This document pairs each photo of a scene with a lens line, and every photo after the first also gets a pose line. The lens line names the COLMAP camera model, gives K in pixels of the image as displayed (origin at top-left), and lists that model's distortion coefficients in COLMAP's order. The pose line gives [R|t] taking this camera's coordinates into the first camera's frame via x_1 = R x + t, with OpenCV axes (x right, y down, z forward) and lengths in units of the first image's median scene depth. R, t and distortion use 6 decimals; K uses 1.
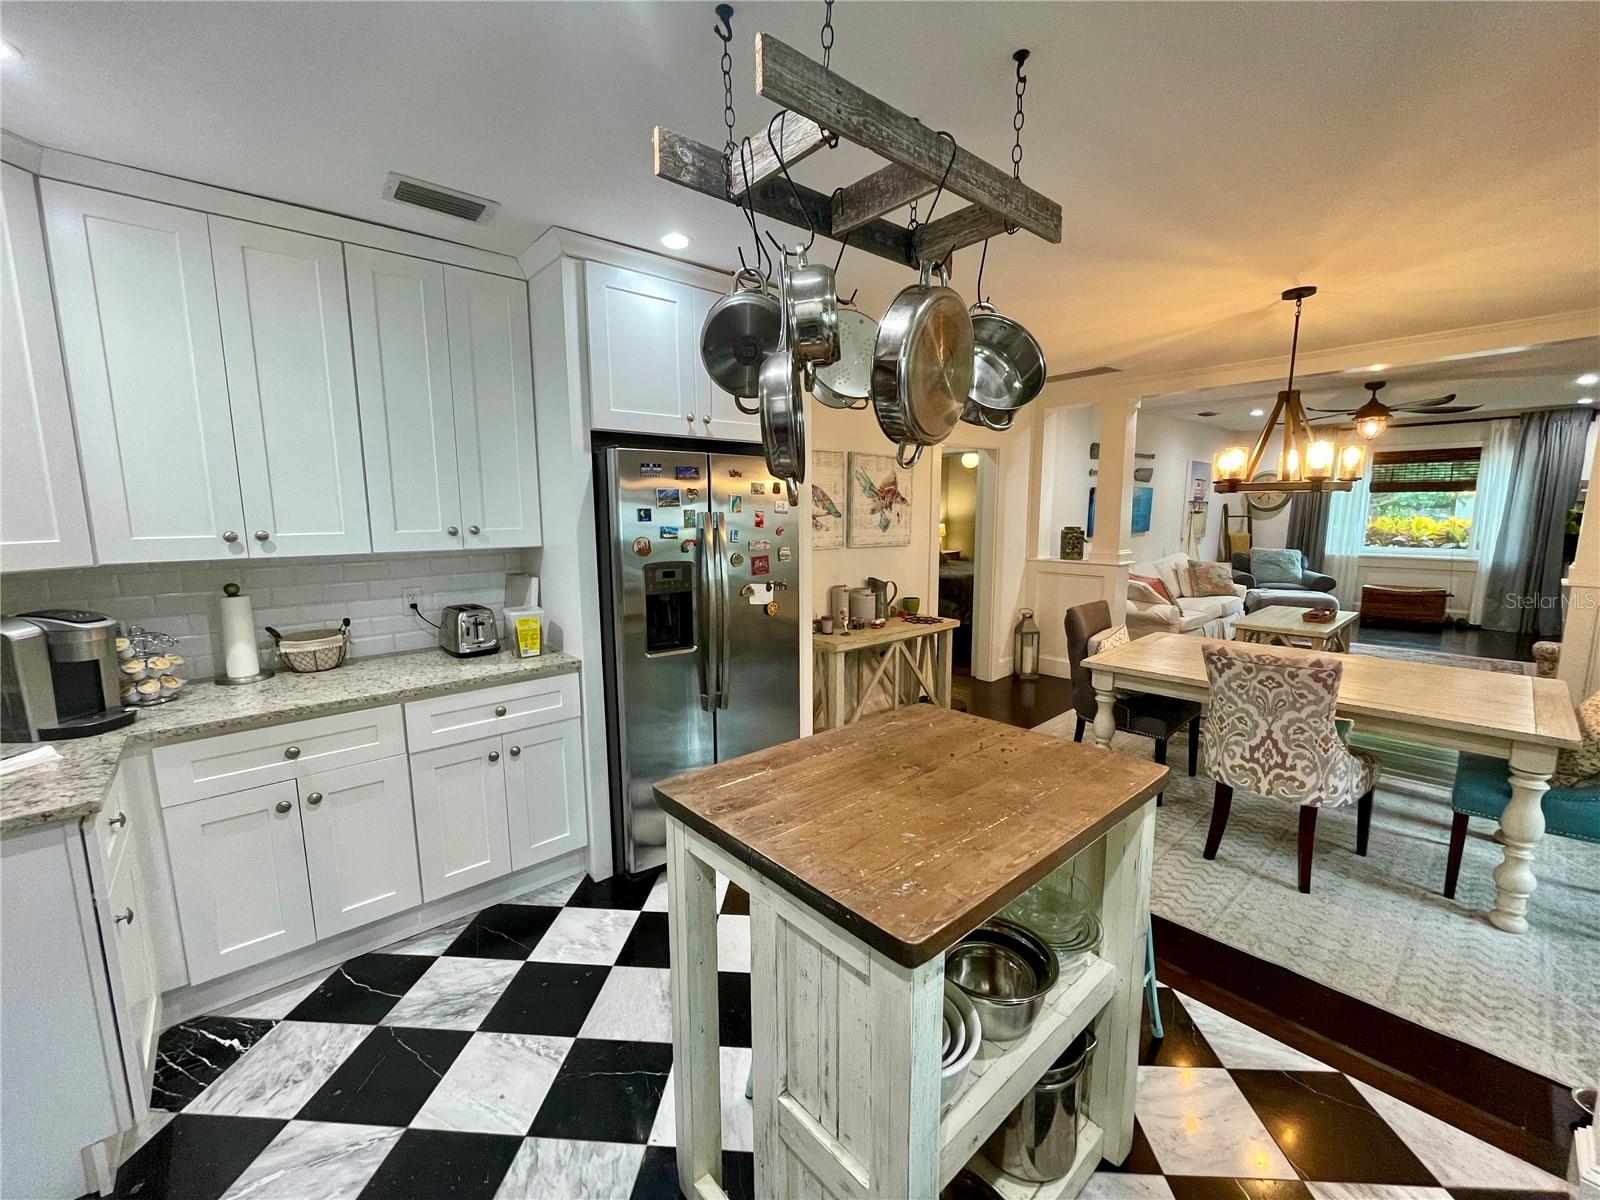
lens RADIAL K [[648.9, 0, 803.1], [0, 648.9, 601.0], [0, 0, 1]] dist [-0.002333, 0.000398]
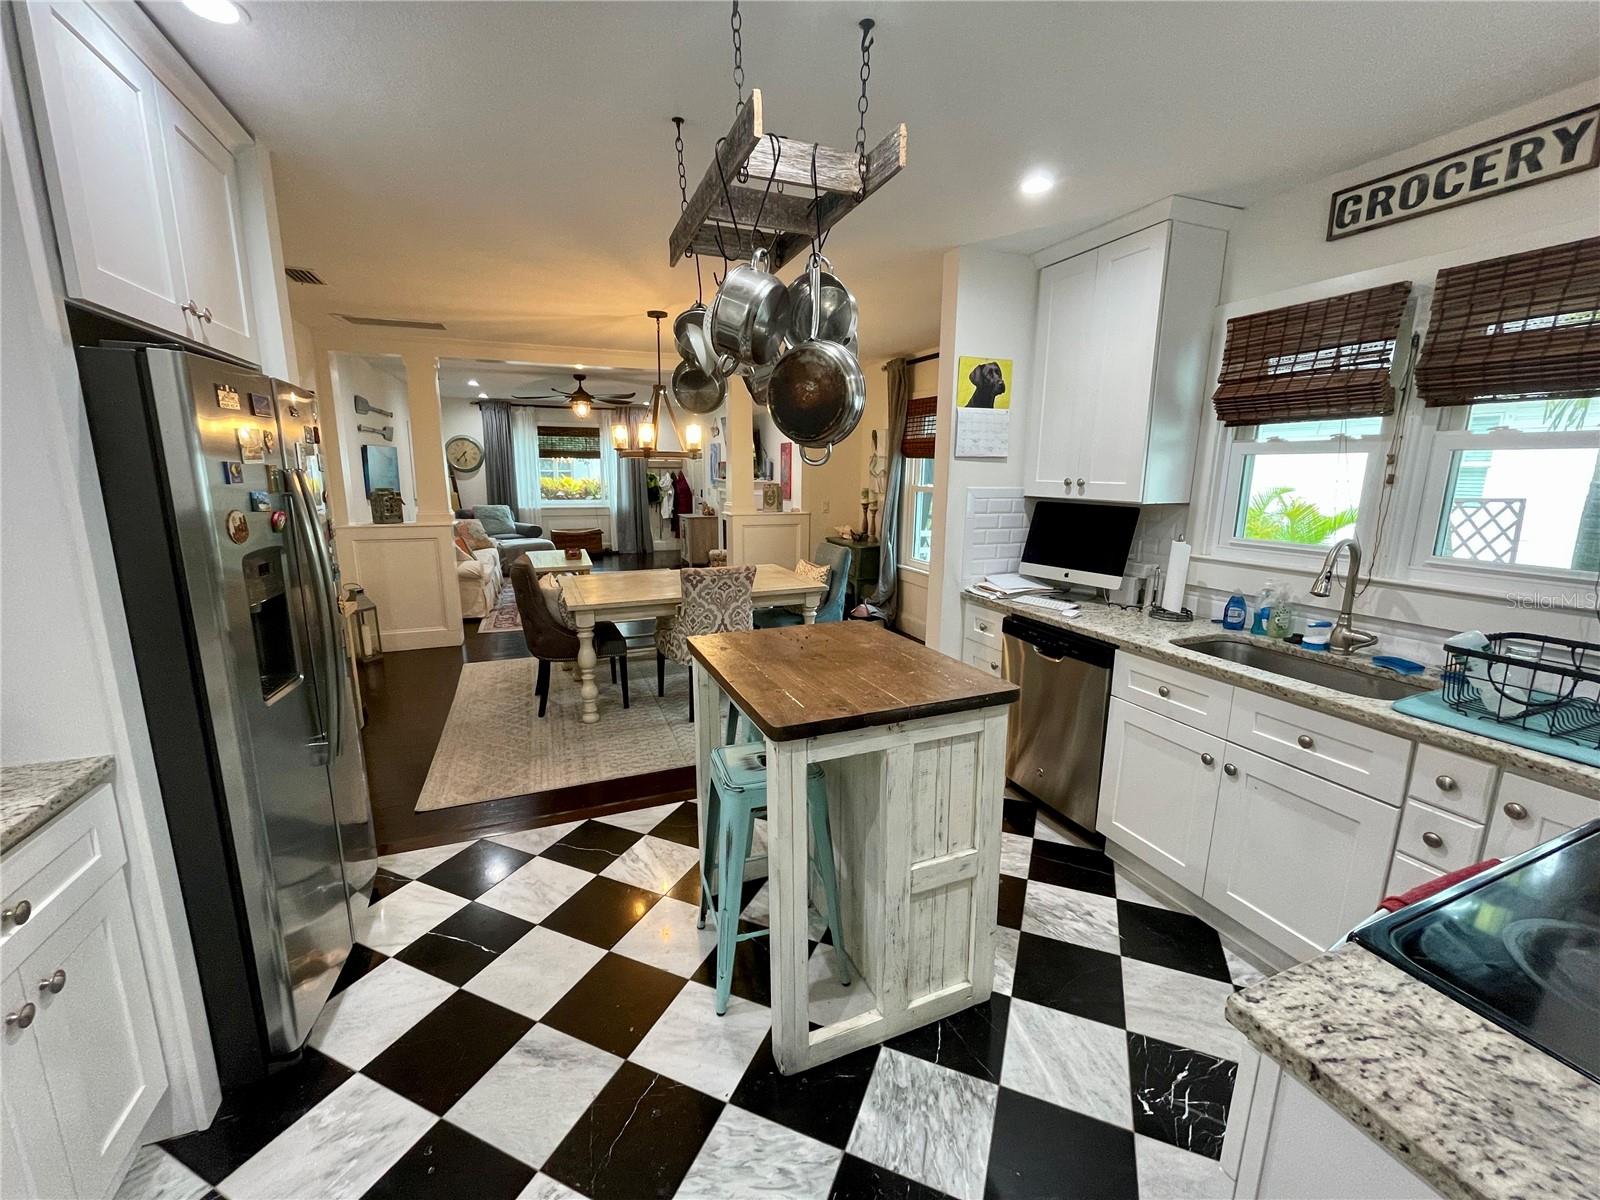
lens RADIAL K [[648.9, 0, 804.4], [0, 648.9, 601.6], [0, 0, 1]] dist [-0.002333, 0.000398]
pose [[0.329345, -0.179858, 0.926921, -0.352418], [0.124662, 0.981379, 0.146131, -0.021161], [-0.935944, 0.067424, 0.345634, 0.171569]]
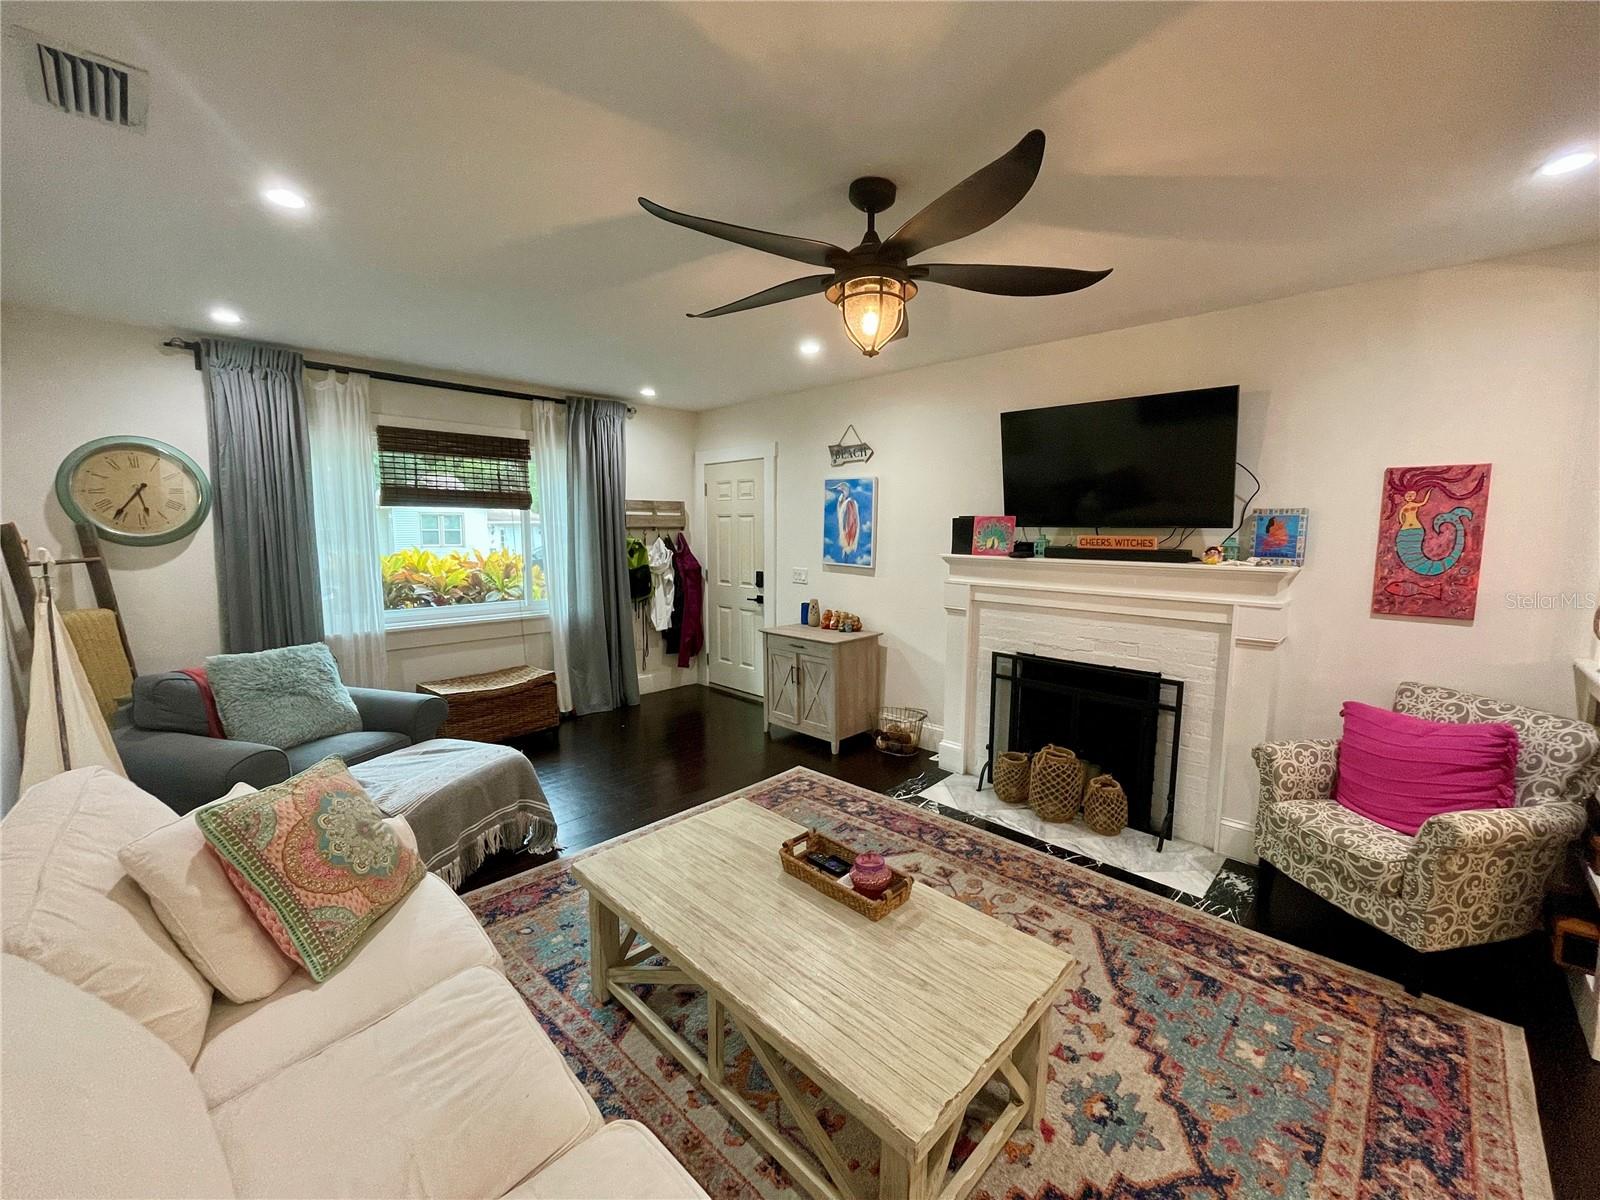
lens RADIAL K [[648.9, 0, 800.4], [0, 648.9, 589.8], [0, 0, 1]] dist [-0.002333, 0.000398]
pose [[-0.095543, -0.095976, 0.990788, 0.640696], [0.134166, 0.985017, 0.108355, -0.214207], [-0.986342, 0.143283, -0.081235, 1.375744]]
